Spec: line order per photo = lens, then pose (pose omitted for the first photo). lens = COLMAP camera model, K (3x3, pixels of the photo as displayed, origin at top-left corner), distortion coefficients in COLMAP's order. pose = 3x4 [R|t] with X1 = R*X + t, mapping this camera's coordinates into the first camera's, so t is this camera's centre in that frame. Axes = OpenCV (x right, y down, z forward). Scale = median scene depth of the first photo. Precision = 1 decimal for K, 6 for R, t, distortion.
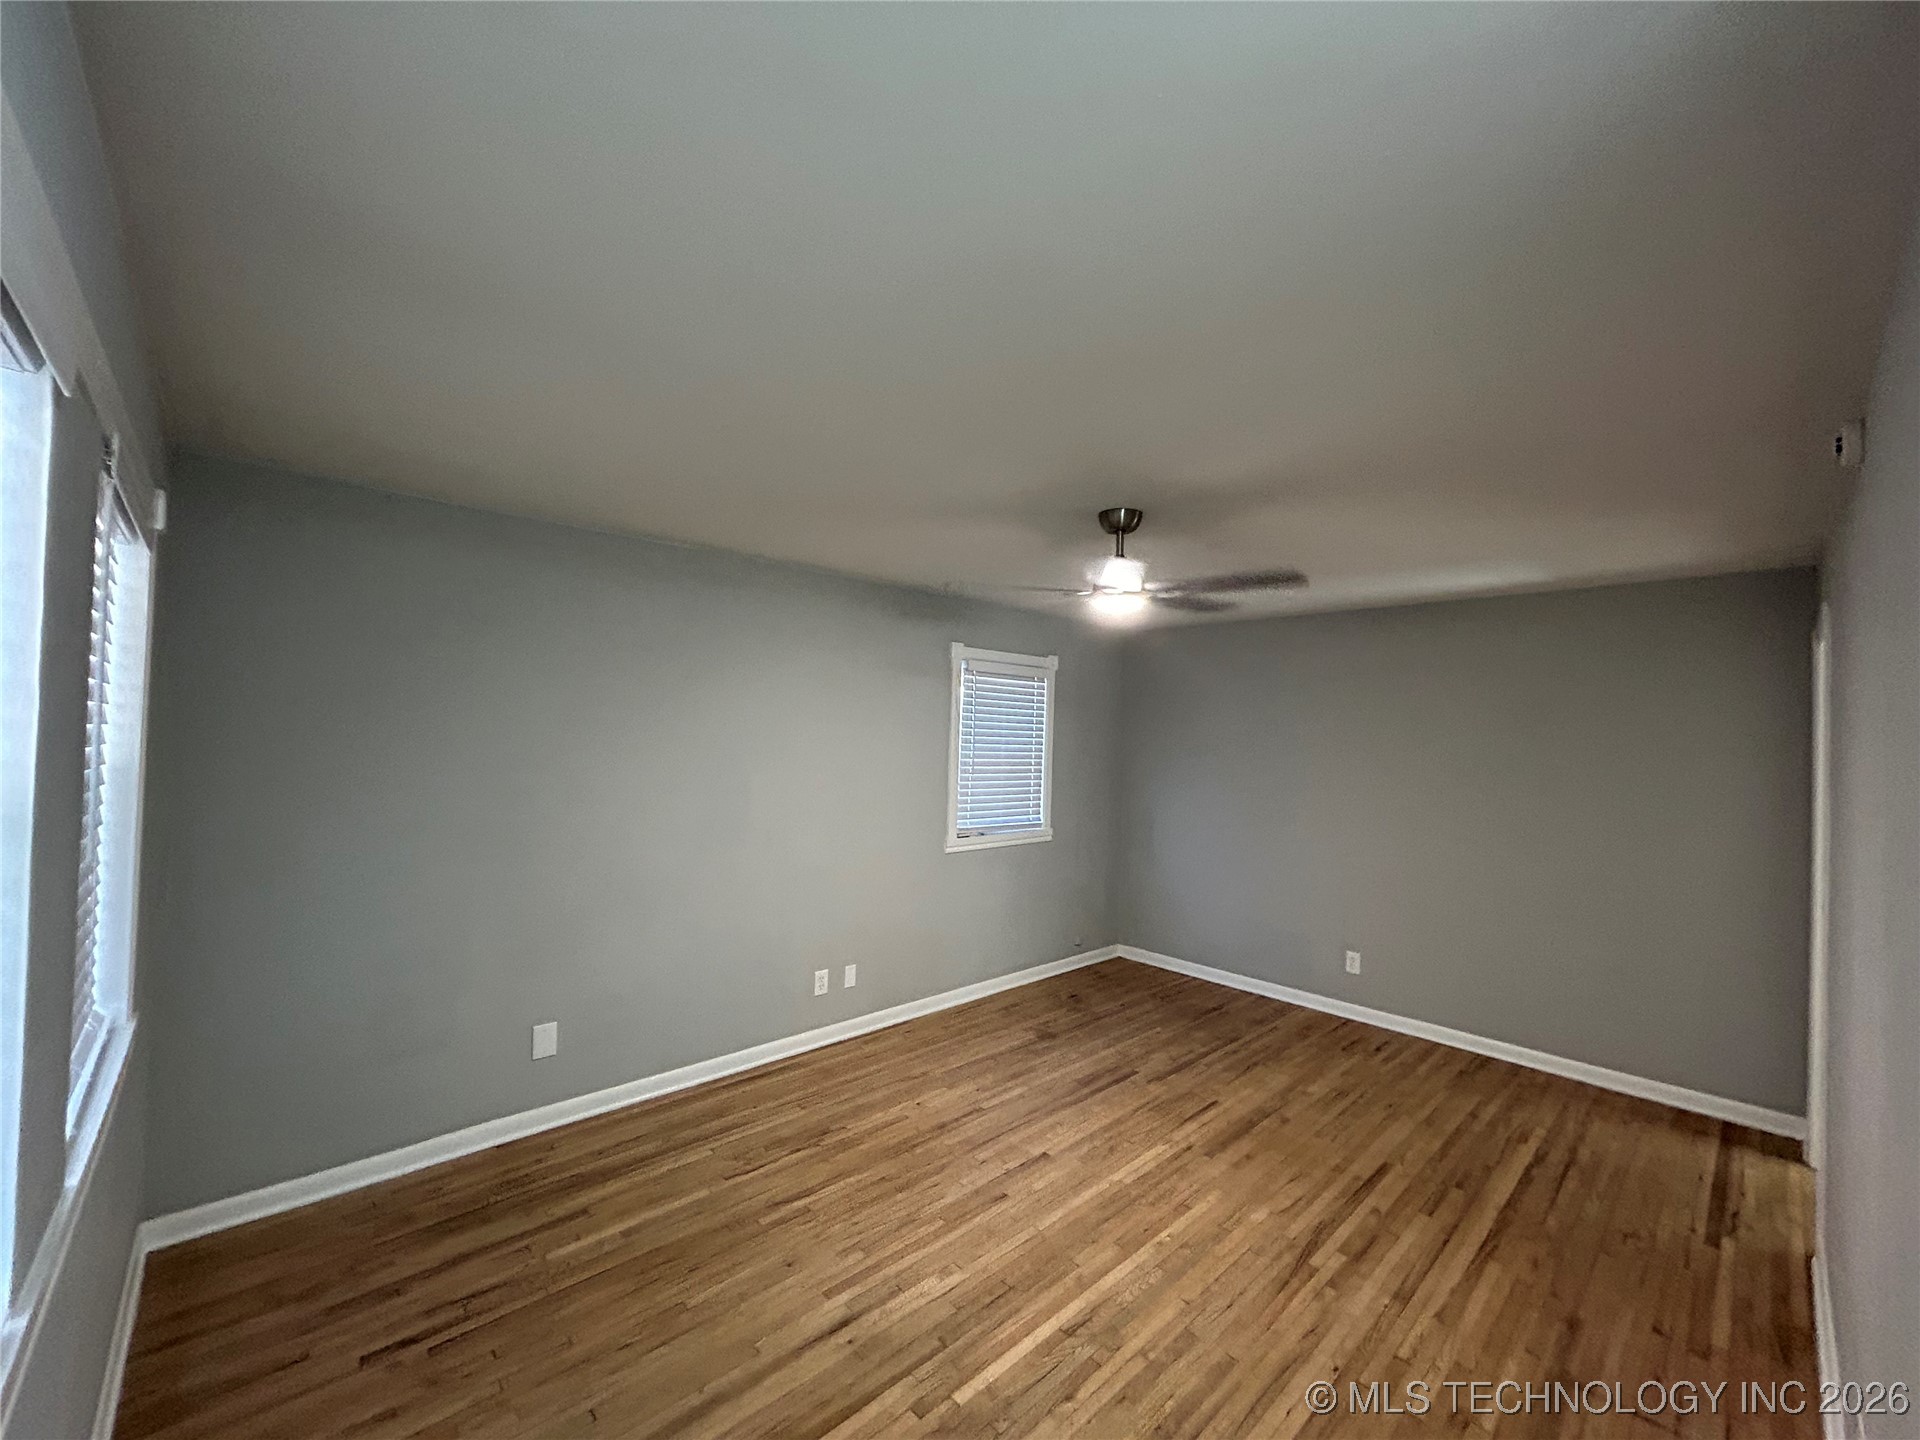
lens RADIAL K [[769.7, 0, 962.1], [0, 769.7, 720.7], [0, 0, 1]] dist [-0.001224, 0.000034]
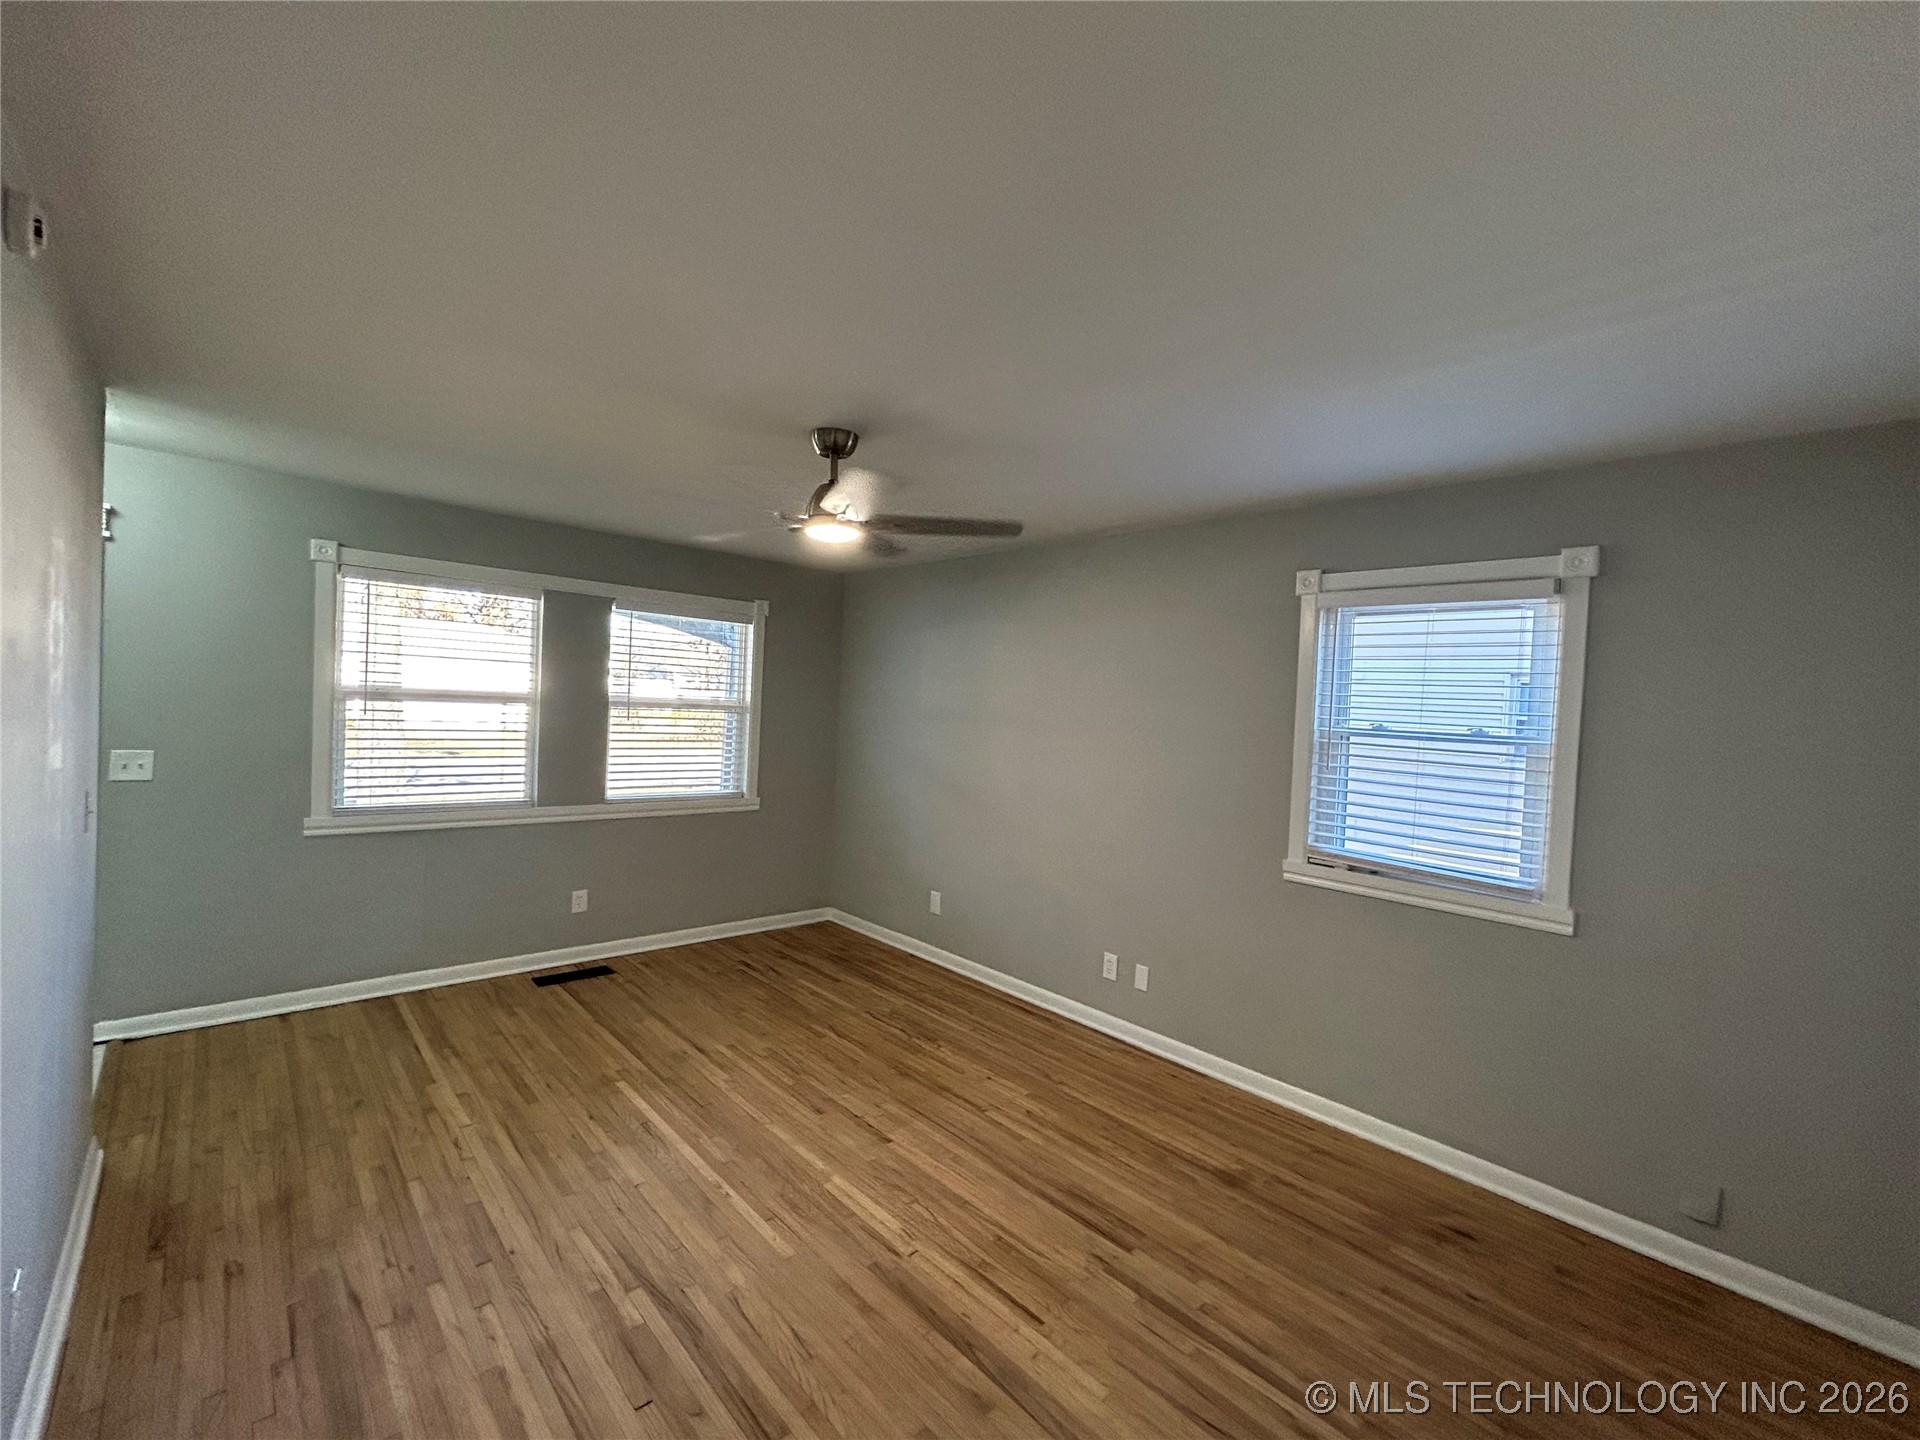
lens RADIAL K [[813.7, 0, 960.0], [0, 813.7, 720.0], [0, 0, 1]] dist [-0.004011, 0.003783]
pose [[-0.009349, -0.002038, -0.999954, 1.043000], [-0.029422, 0.999566, -0.001763, 0.058311], [0.999523, 0.029404, -0.009404, 1.043784]]
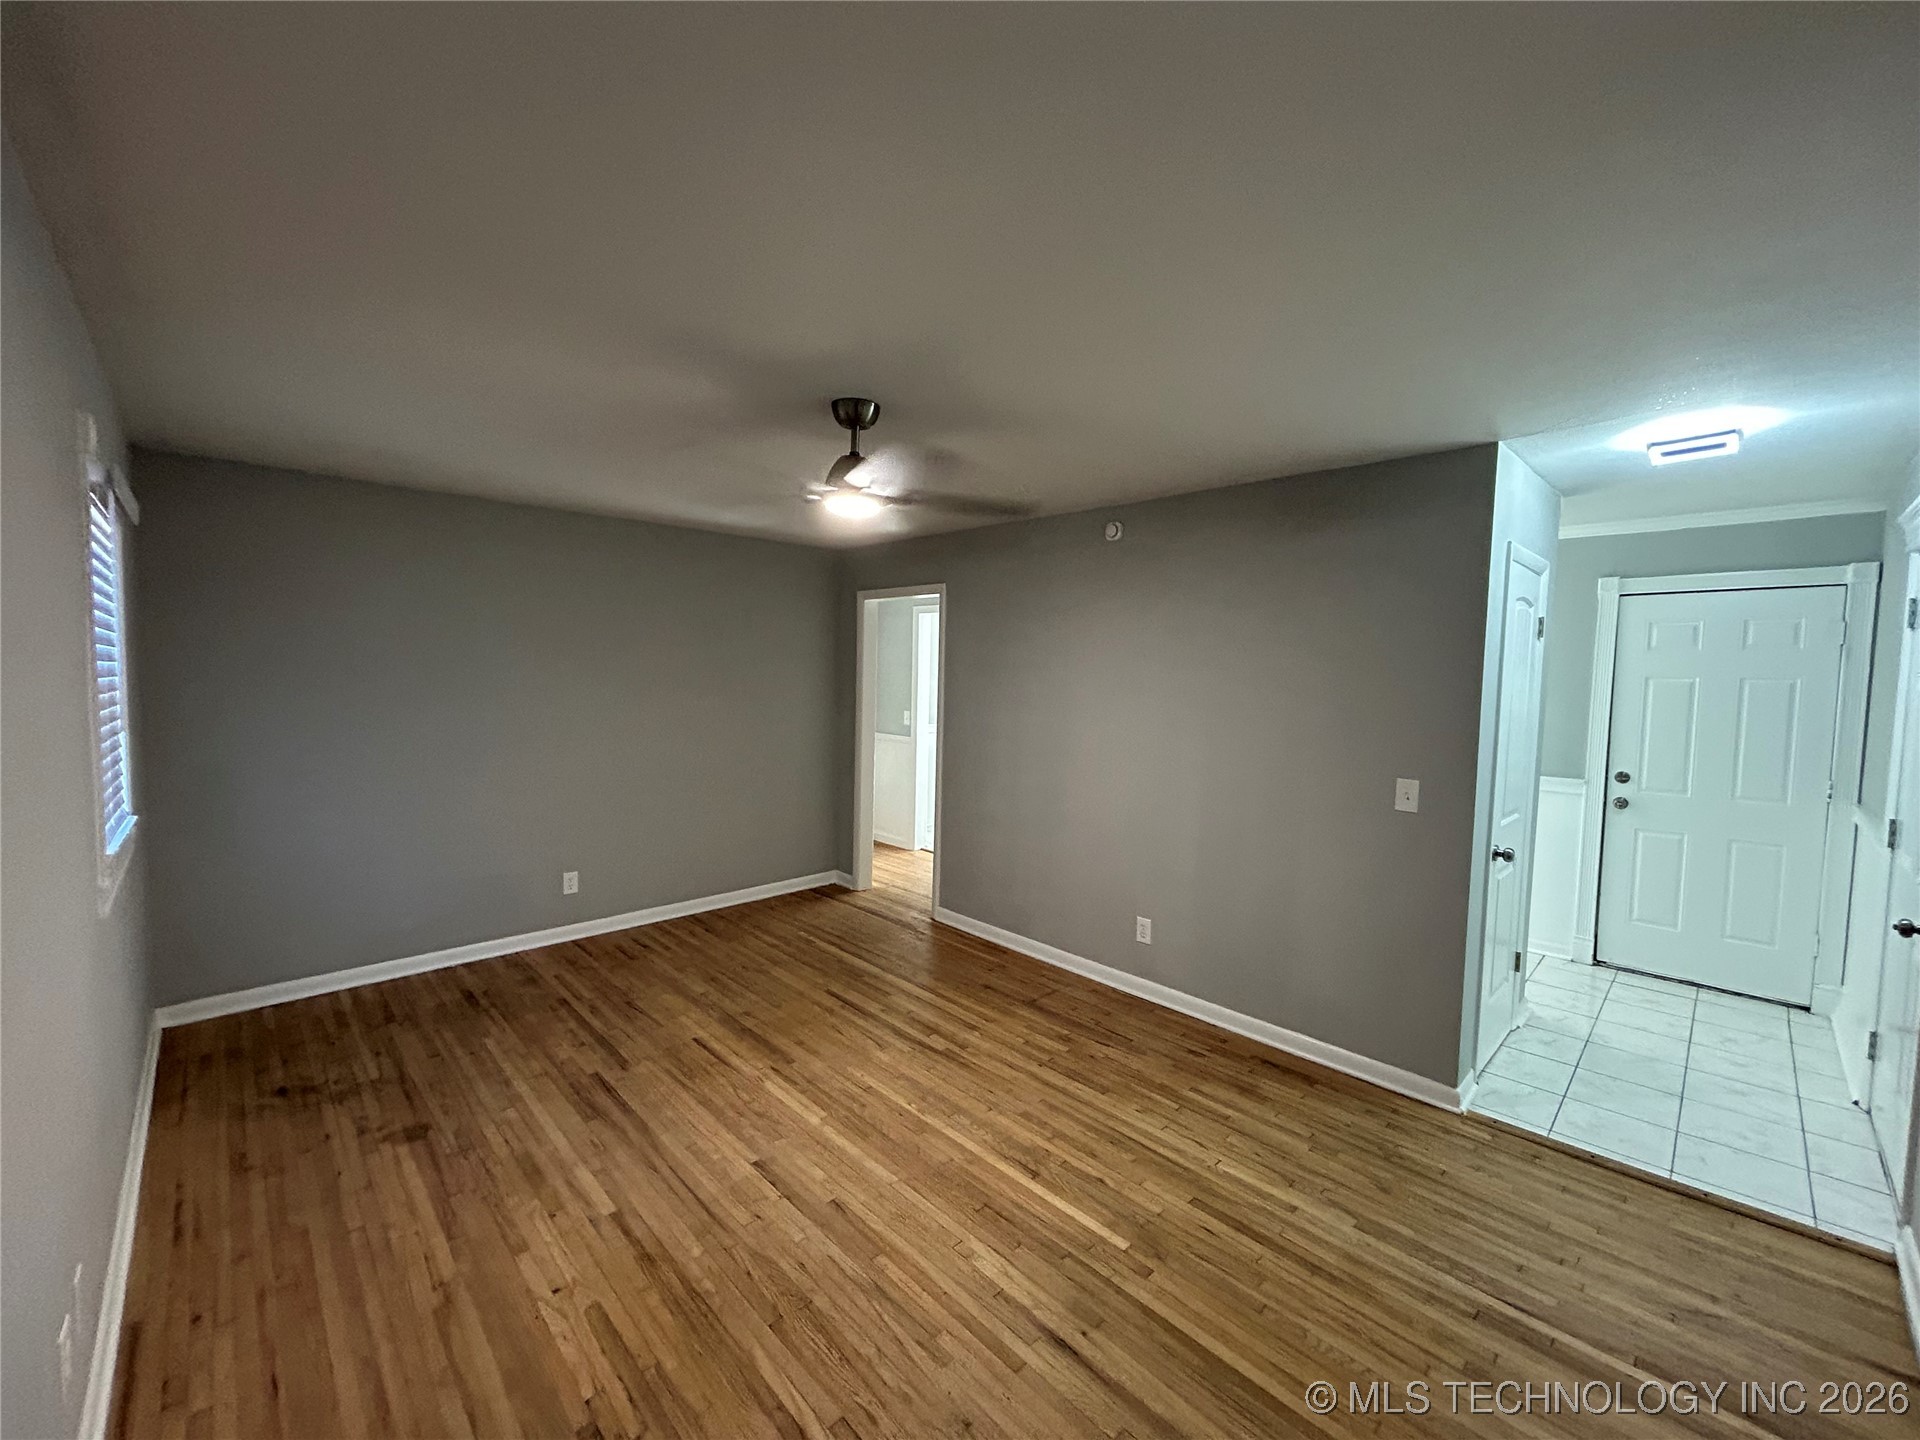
lens RADIAL K [[769.7, 0, 962.1], [0, 769.7, 720.7], [0, 0, 1]] dist [-0.001224, 0.000034]
pose [[-0.012319, -0.091111, 0.995765, -0.647050], [-0.037391, 0.995186, 0.090595, 0.009661], [-0.999225, -0.036116, -0.015666, 0.783492]]
